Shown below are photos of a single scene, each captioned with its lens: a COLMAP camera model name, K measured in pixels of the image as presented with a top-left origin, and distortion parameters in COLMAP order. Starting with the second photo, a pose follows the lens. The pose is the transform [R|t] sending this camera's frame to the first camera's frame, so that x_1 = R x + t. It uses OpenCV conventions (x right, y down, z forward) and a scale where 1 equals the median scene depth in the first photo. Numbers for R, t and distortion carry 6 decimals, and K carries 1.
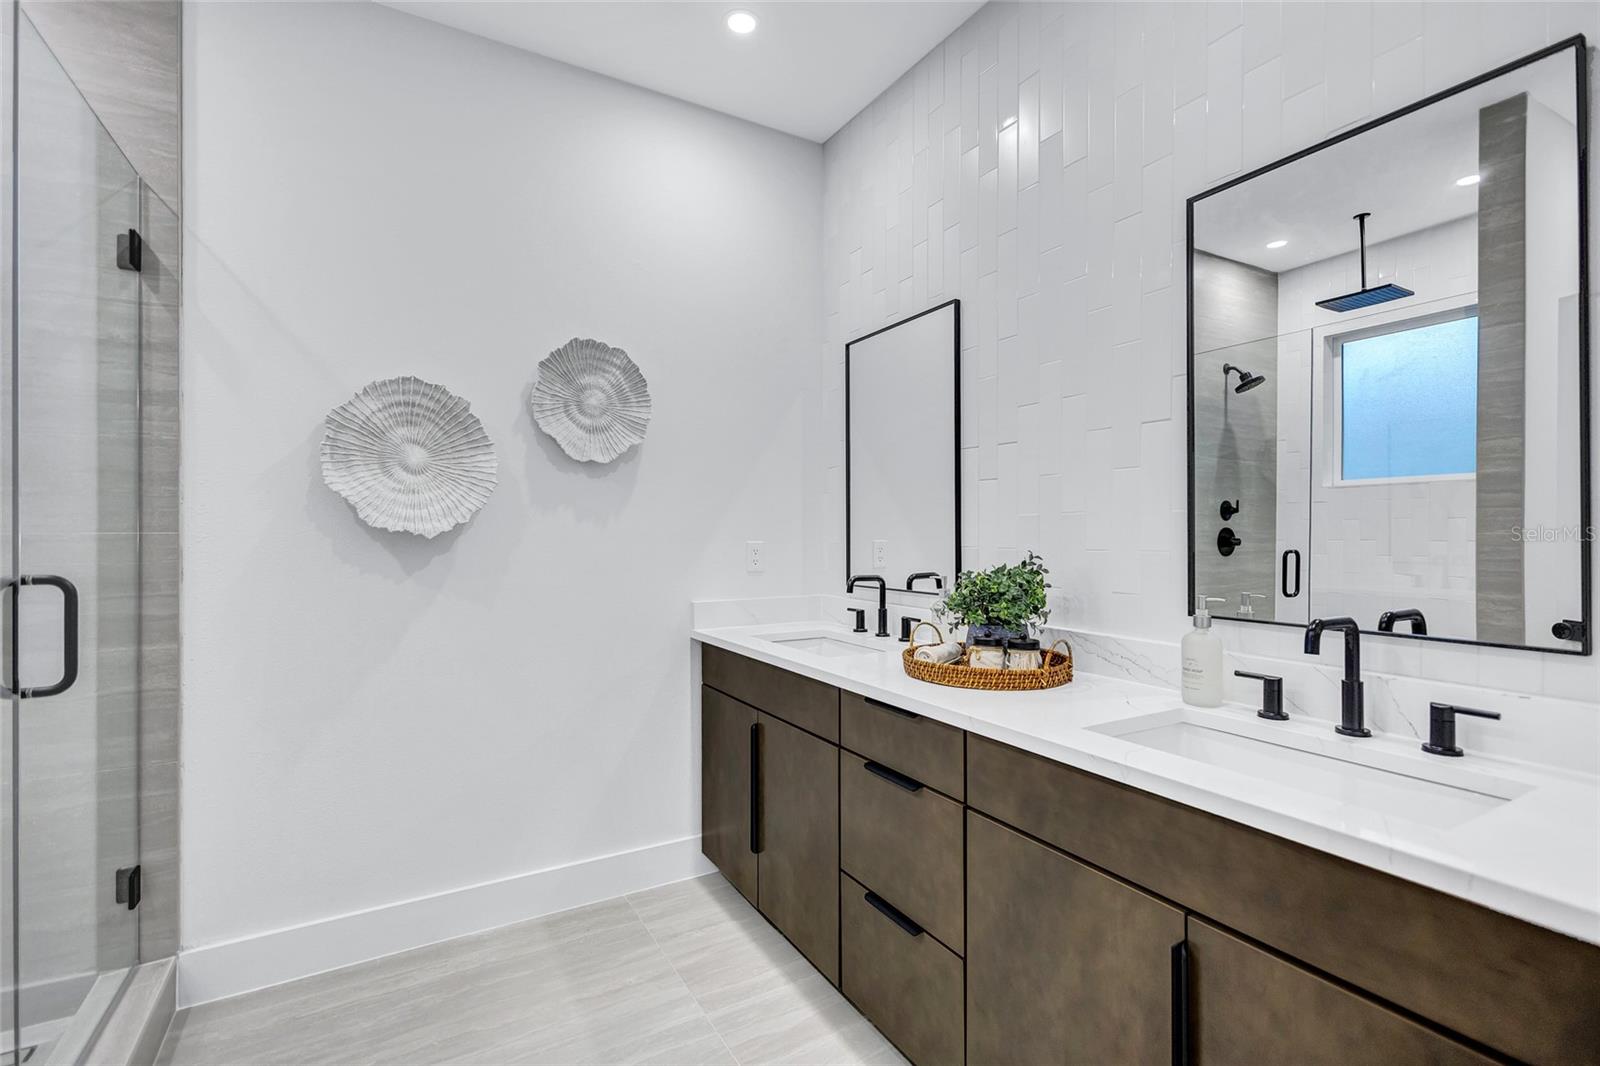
lens RADIAL K [[726.7, 0, 799.0], [0, 726.7, 530.9], [0, 0, 1]] dist [0.003767, -0.000674]
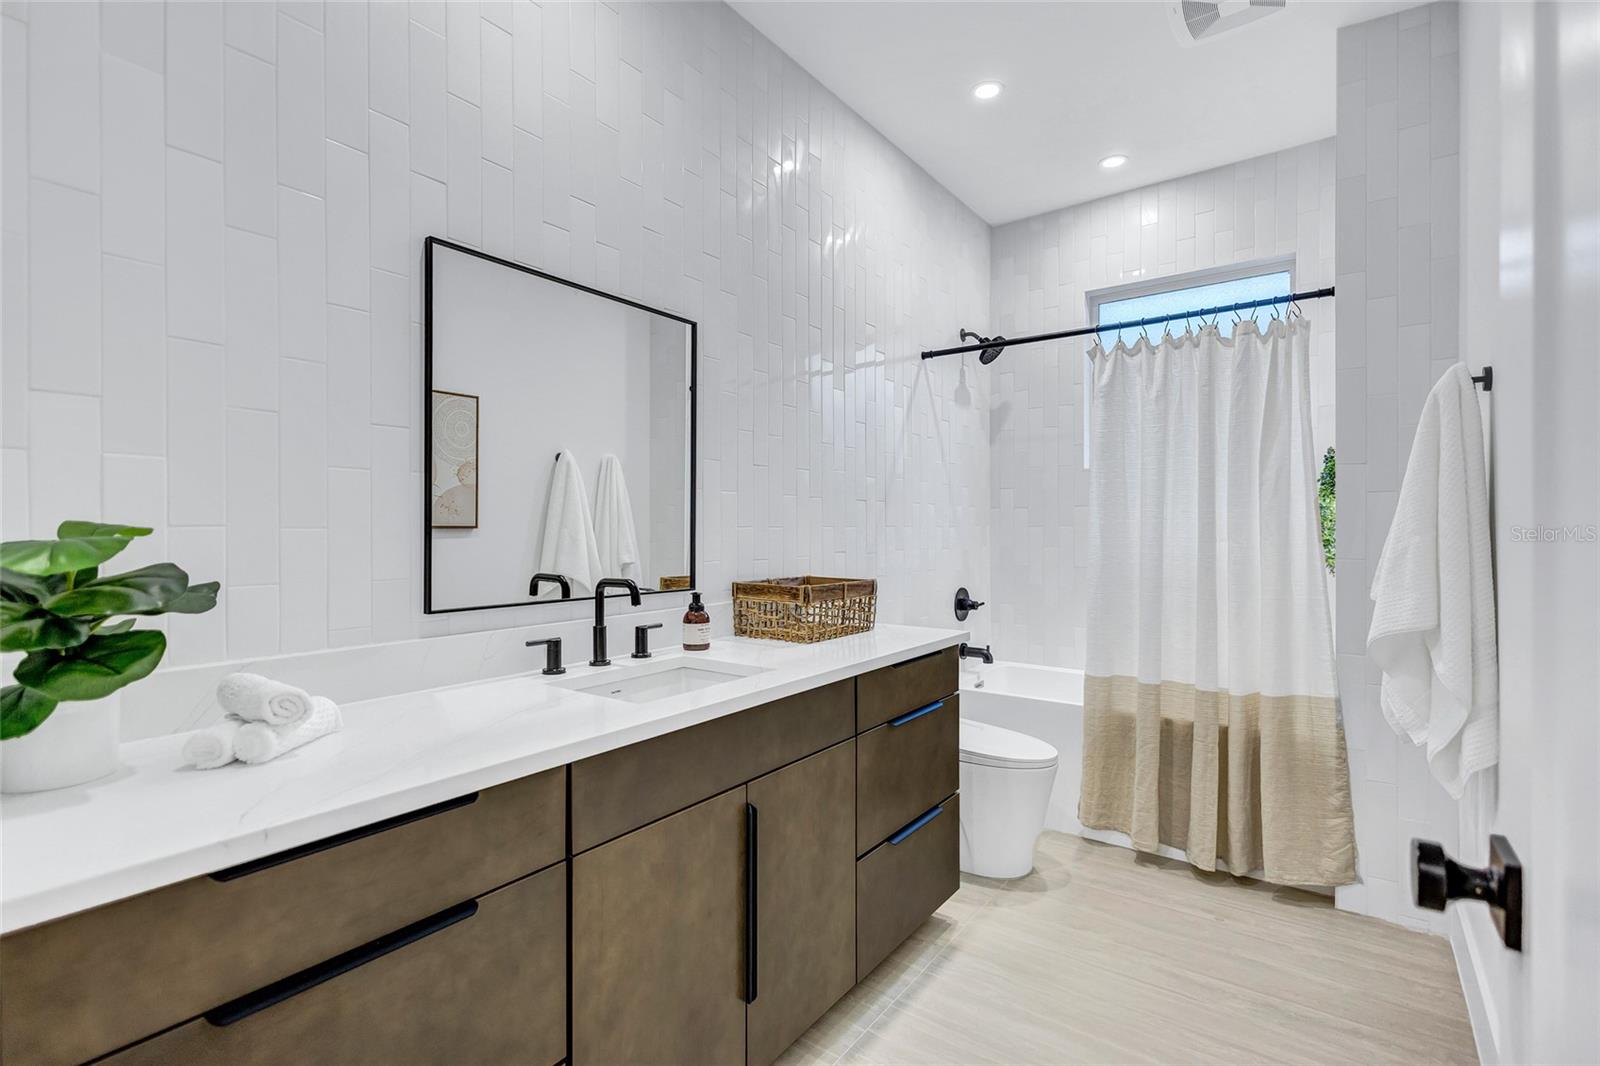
lens RADIAL K [[726.7, 0, 799.0], [0, 726.7, 530.9], [0, 0, 1]] dist [0.003767, -0.000674]
pose [[-0.396764, -0.010962, 0.917855, -0.642932], [-0.009596, 0.999924, 0.007793, 0.008370], [-0.917870, -0.005716, -0.396839, 1.151616]]
